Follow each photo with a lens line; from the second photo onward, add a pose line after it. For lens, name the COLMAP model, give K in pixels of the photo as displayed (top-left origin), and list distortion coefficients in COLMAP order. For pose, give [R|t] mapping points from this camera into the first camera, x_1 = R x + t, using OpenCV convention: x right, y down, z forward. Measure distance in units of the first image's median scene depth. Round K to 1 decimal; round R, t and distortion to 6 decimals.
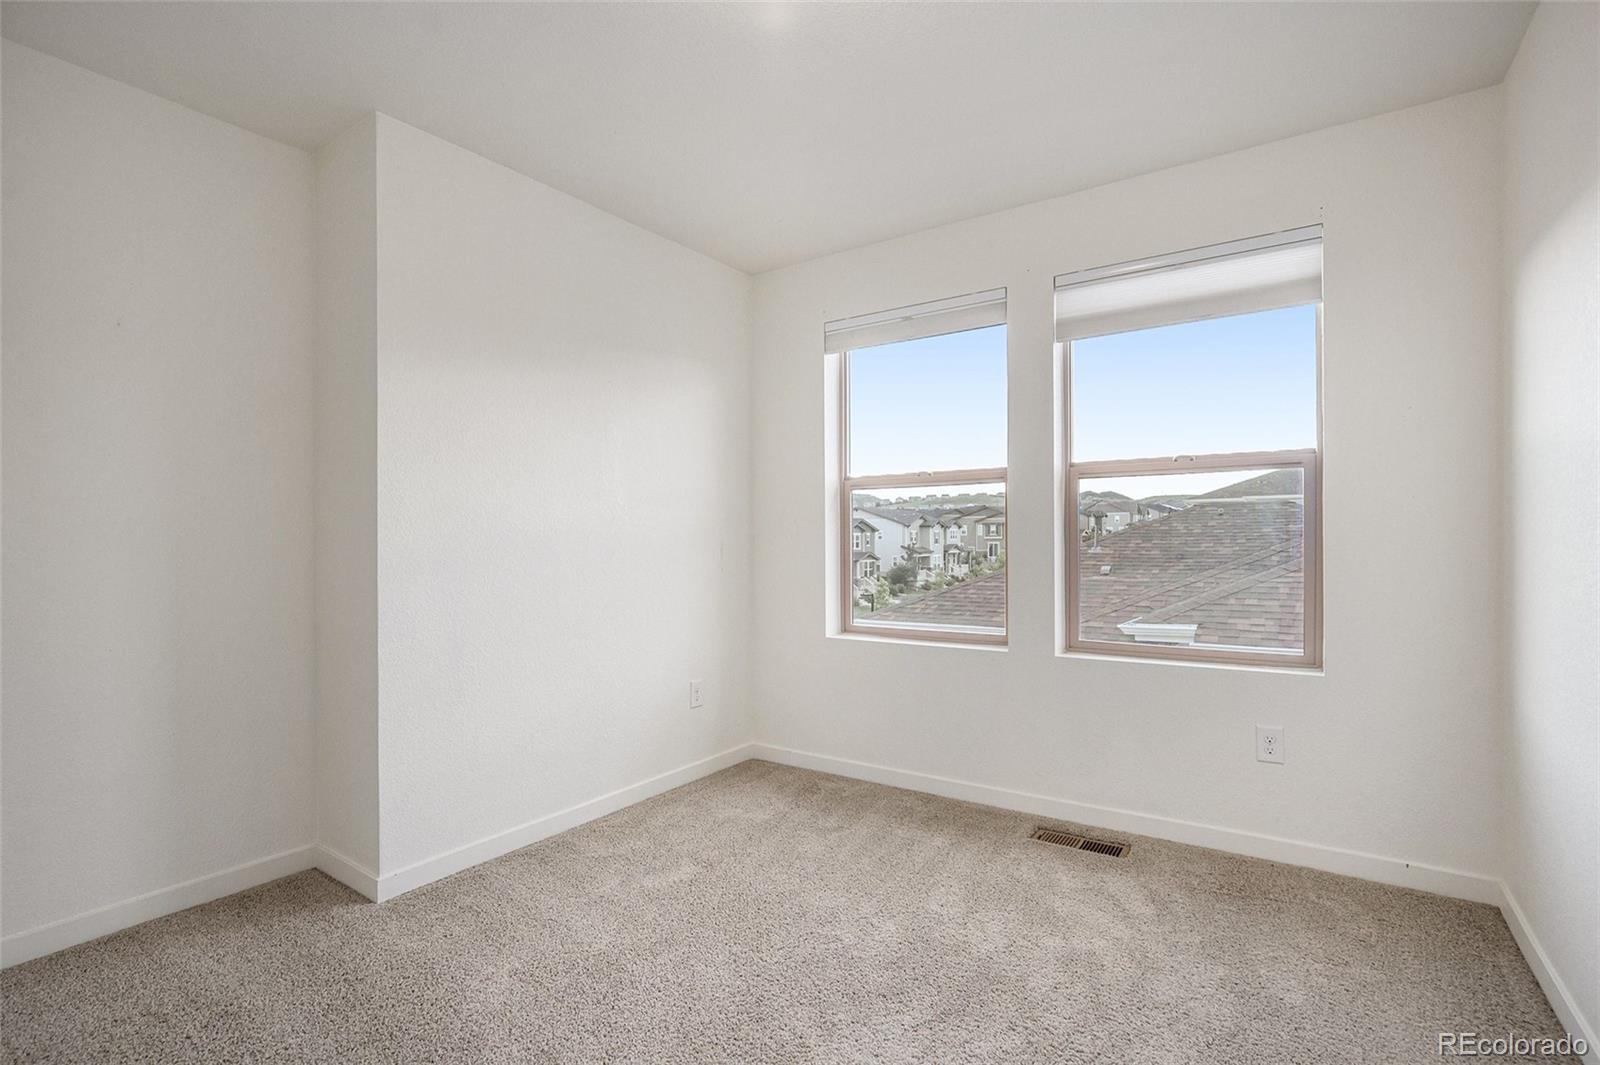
lens RADIAL K [[708.5, 0, 800.0], [0, 708.5, 532.5], [0, 0, 1]] dist [-0.020815, -0.000118]
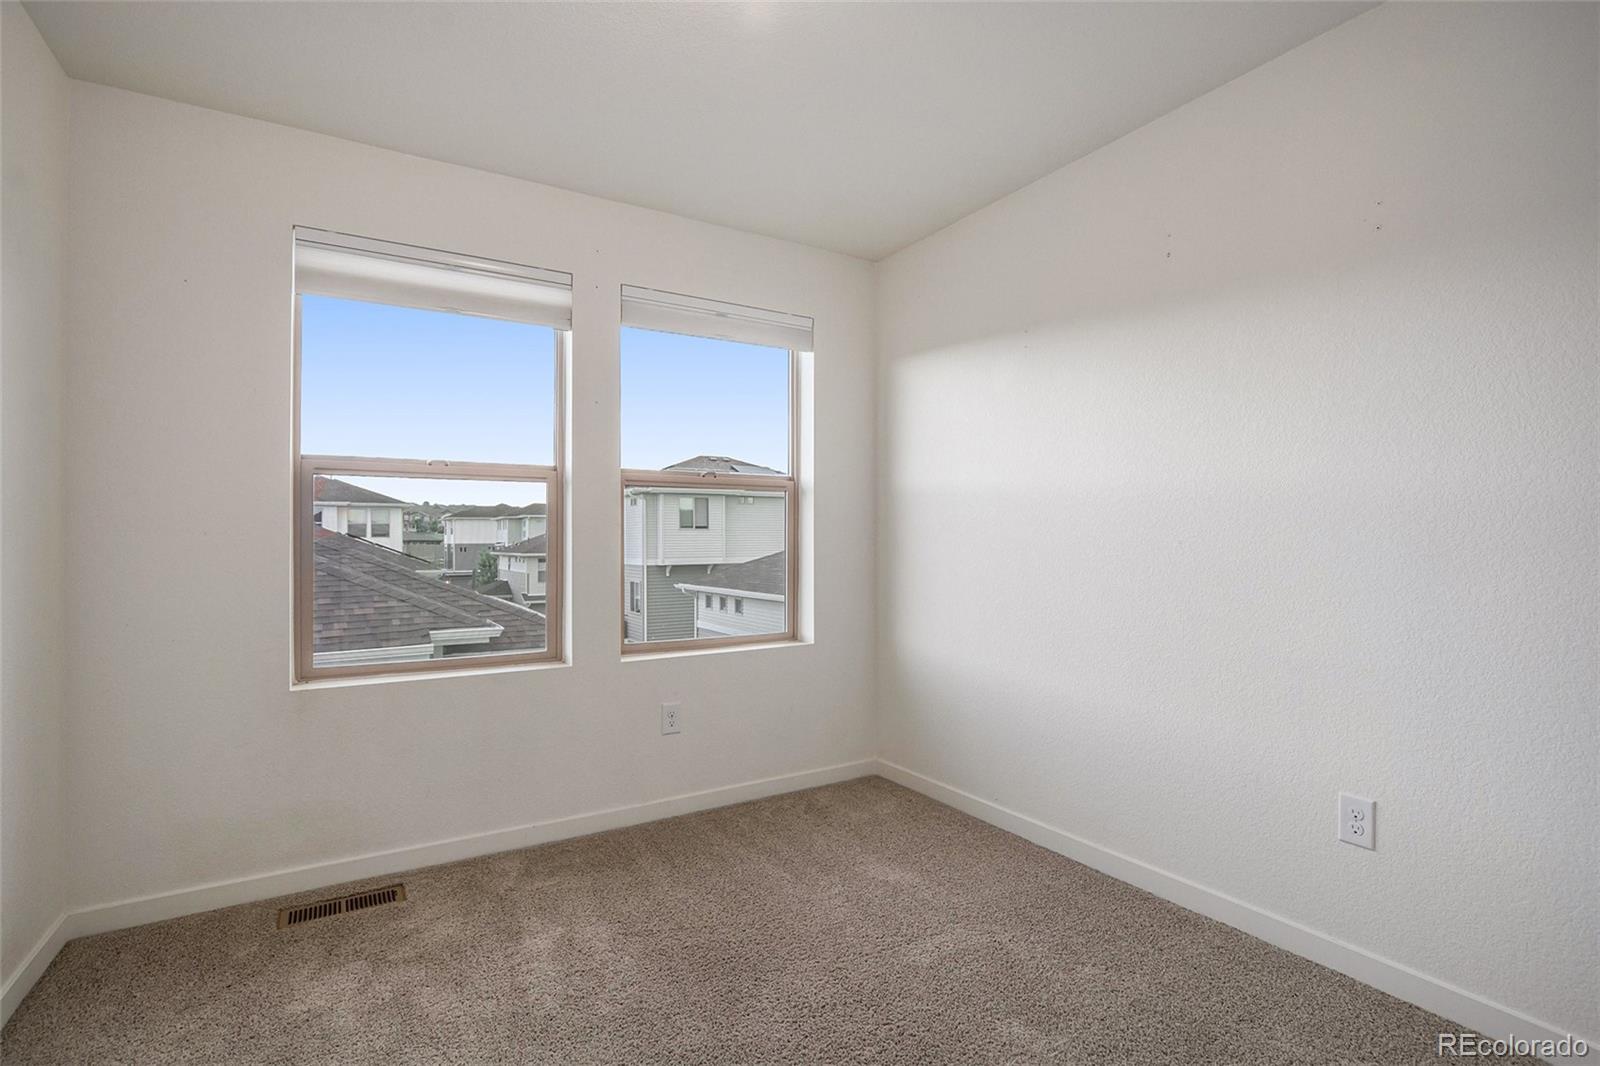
lens RADIAL K [[758.6, 0, 800.0], [0, 758.6, 533.0], [0, 0, 1]] dist [-0.023528, -0.000665]
pose [[0.413988, 0.016202, 0.910138, -0.413034], [-0.006261, 0.999869, -0.014952, 0.005264], [-0.910261, 0.000492, 0.414035, 0.266848]]
